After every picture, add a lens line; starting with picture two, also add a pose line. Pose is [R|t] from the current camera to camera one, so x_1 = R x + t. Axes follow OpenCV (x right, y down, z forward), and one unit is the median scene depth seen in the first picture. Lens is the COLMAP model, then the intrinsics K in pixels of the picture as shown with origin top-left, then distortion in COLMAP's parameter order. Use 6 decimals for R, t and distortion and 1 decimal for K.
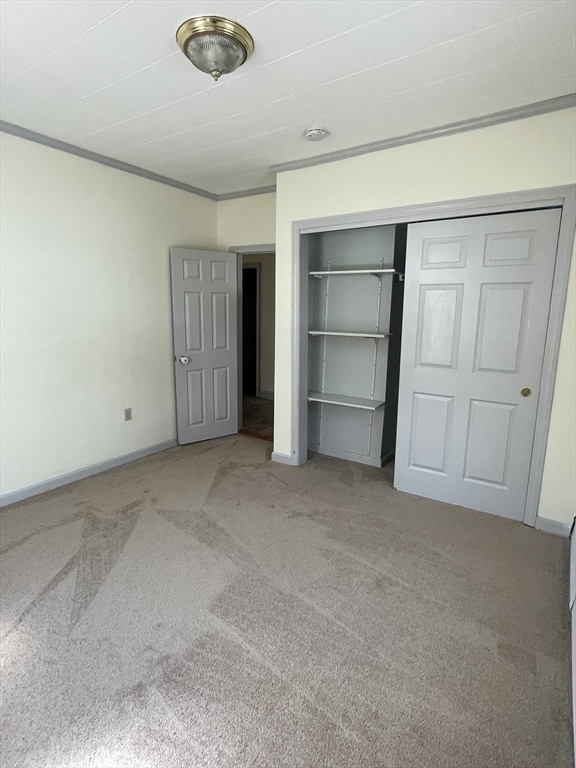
lens RADIAL K [[405.5, 0, 287.0], [0, 405.5, 379.5], [0, 0, 1]] dist [-0.010537, -0.001632]
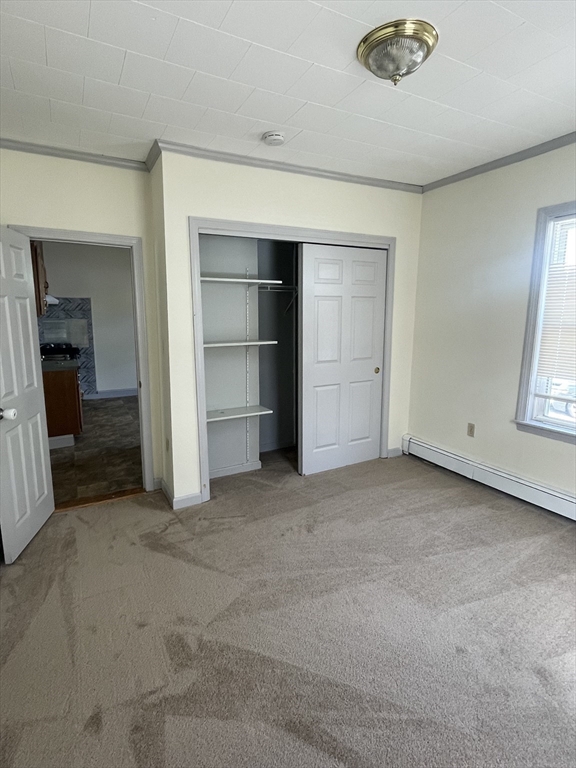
lens RADIAL K [[405.5, 0, 284.1], [0, 405.5, 379.5], [0, 0, 1]] dist [-0.010537, -0.001632]
pose [[0.457096, -0.152225, 0.876294, -0.774643], [0.173402, 0.981591, 0.080067, -0.100653], [-0.872350, 0.115352, 0.475077, 0.524201]]
